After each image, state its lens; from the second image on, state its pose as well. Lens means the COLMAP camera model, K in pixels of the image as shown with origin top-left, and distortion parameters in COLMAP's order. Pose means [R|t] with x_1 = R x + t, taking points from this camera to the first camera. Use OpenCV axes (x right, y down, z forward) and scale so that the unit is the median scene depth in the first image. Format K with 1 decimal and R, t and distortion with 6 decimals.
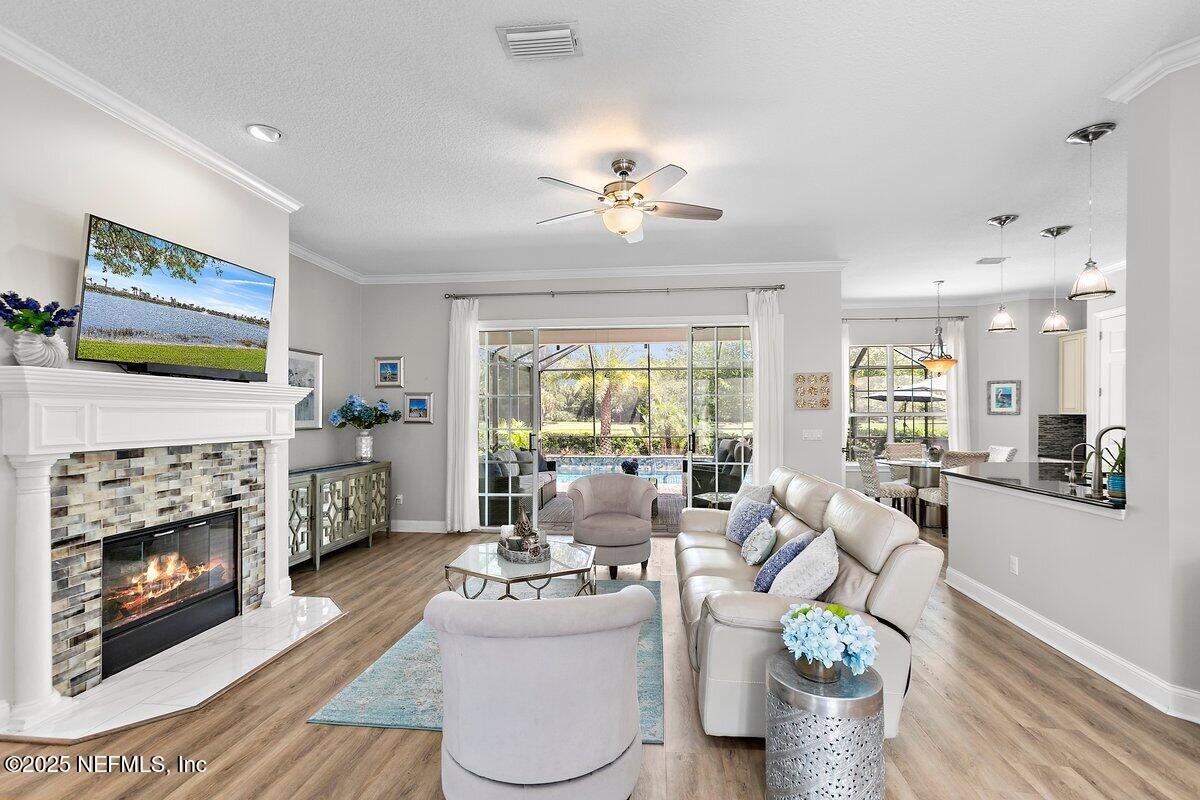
lens RADIAL K [[540.6, 0, 595.3], [0, 540.6, 411.0], [0, 0, 1]] dist [-0.019804, 0.014832]
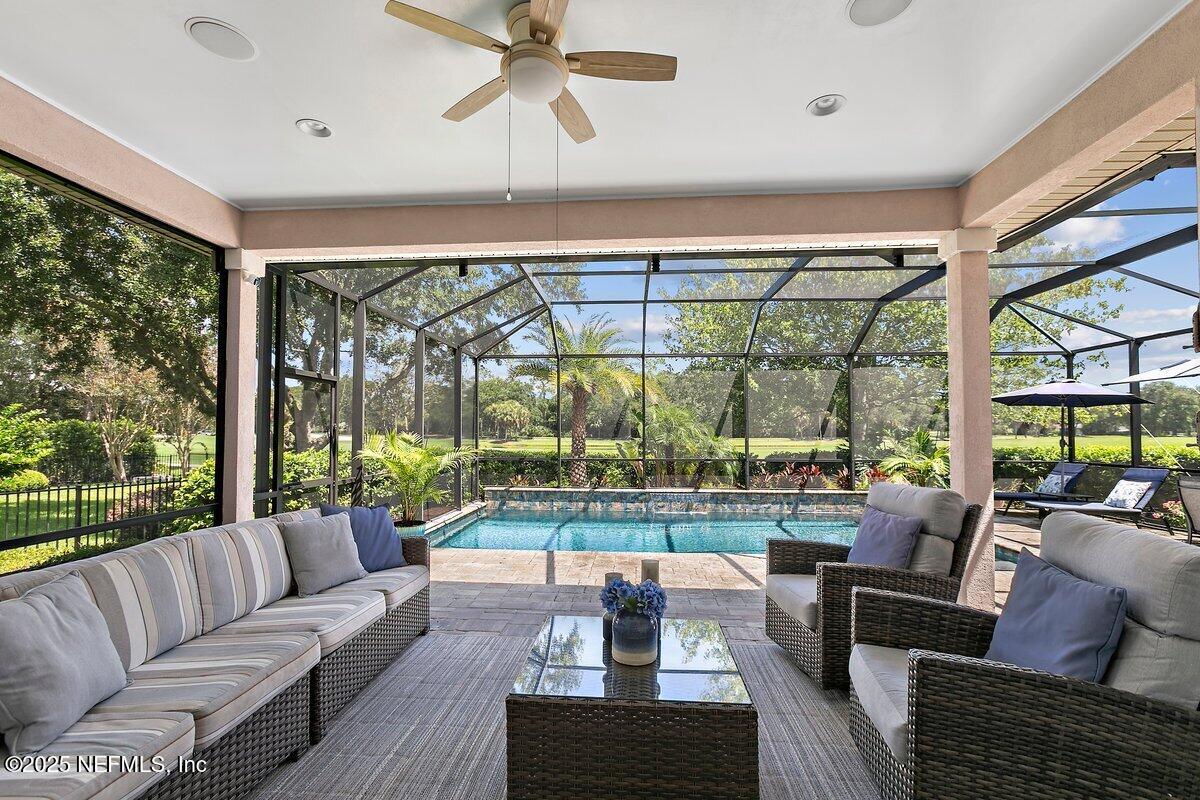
lens RADIAL K [[540.6, 0, 595.3], [0, 540.6, 411.0], [0, 0, 1]] dist [-0.019804, 0.014832]
pose [[0.999279, 0.002806, 0.037858, 0.075429], [-0.001729, 0.999594, -0.028447, 0.034110], [-0.037923, 0.028361, 0.998878, 1.572009]]
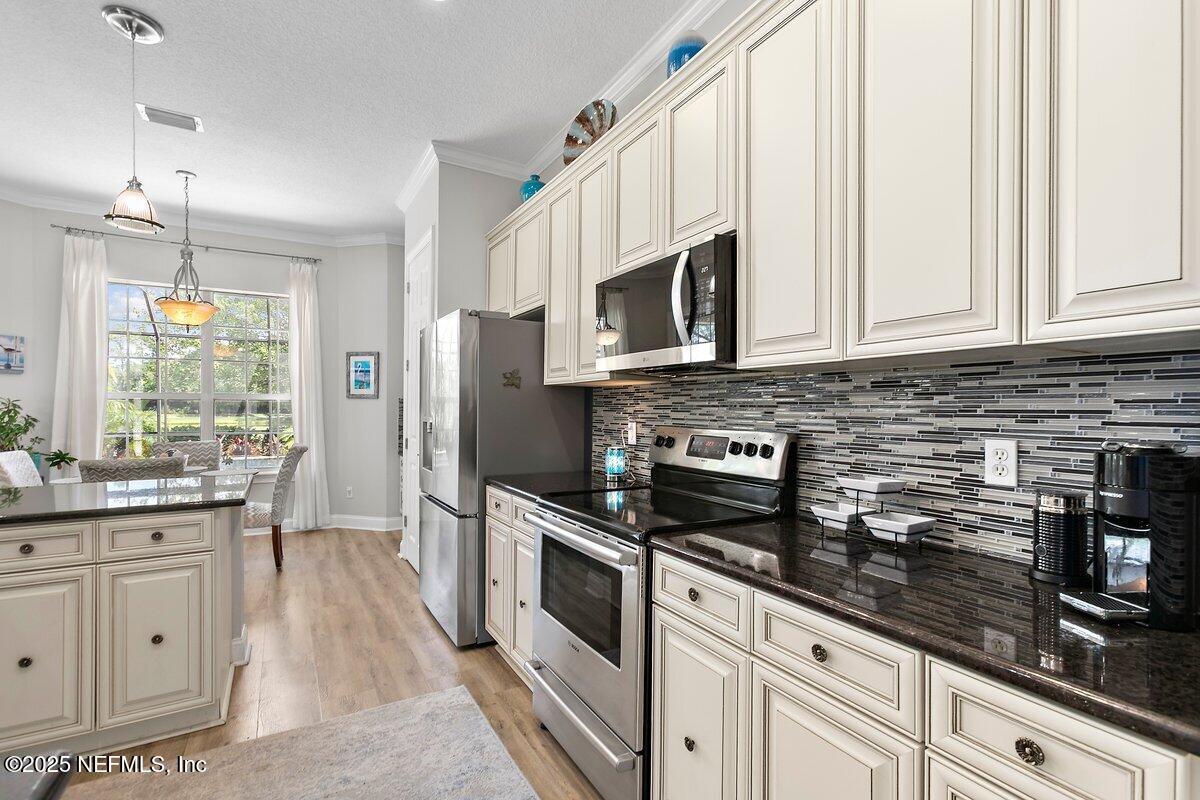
lens RADIAL K [[540.6, 0, 595.3], [0, 540.6, 411.0], [0, 0, 1]] dist [-0.019804, 0.014832]
pose [[0.806164, -0.003598, 0.591681, 1.176385], [-0.004158, 0.999922, 0.011745, 0.029139], [-0.591678, -0.011929, 0.806086, 0.436037]]
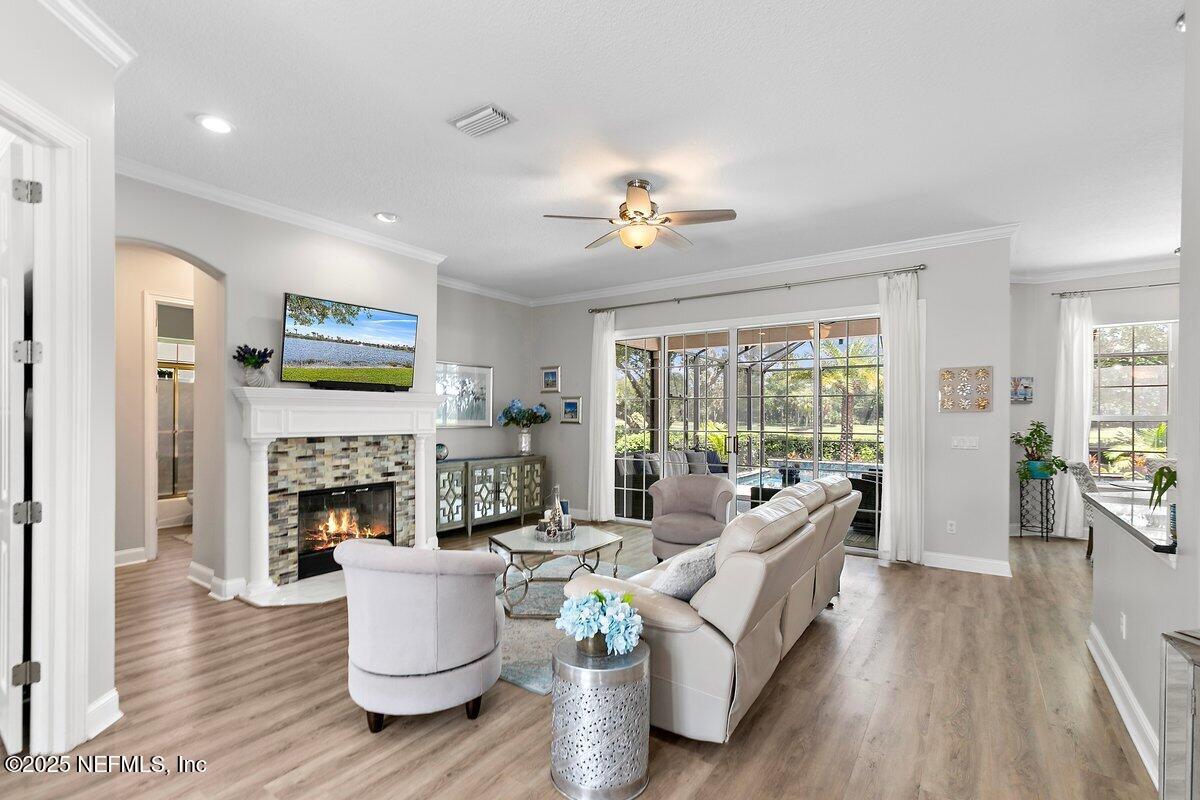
lens RADIAL K [[547.8, 0, 596.7], [0, 547.8, 419.9], [0, 0, 1]] dist [-0.011053, 0.000177]
pose [[0.878762, 0.008983, -0.477175, 0.476496], [-0.002816, 0.999903, 0.013639, -0.001620], [0.477251, -0.010642, 0.878703, -0.000678]]
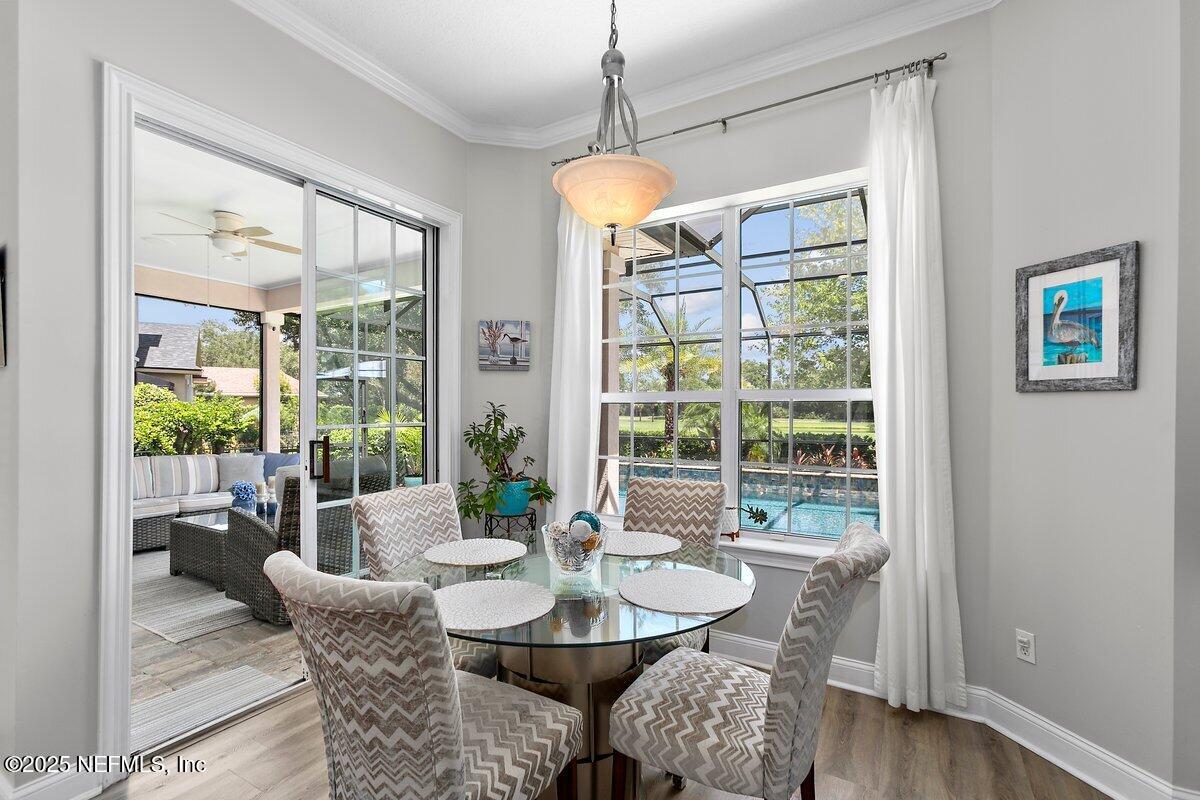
lens RADIAL K [[540.6, 0, 595.3], [0, 540.6, 411.0], [0, 0, 1]] dist [-0.019804, 0.014832]
pose [[0.912292, 0.000616, -0.409539, 1.334902], [0.002282, 0.999976, 0.006589, 0.028818], [0.409533, -0.006945, 0.912269, 1.367646]]
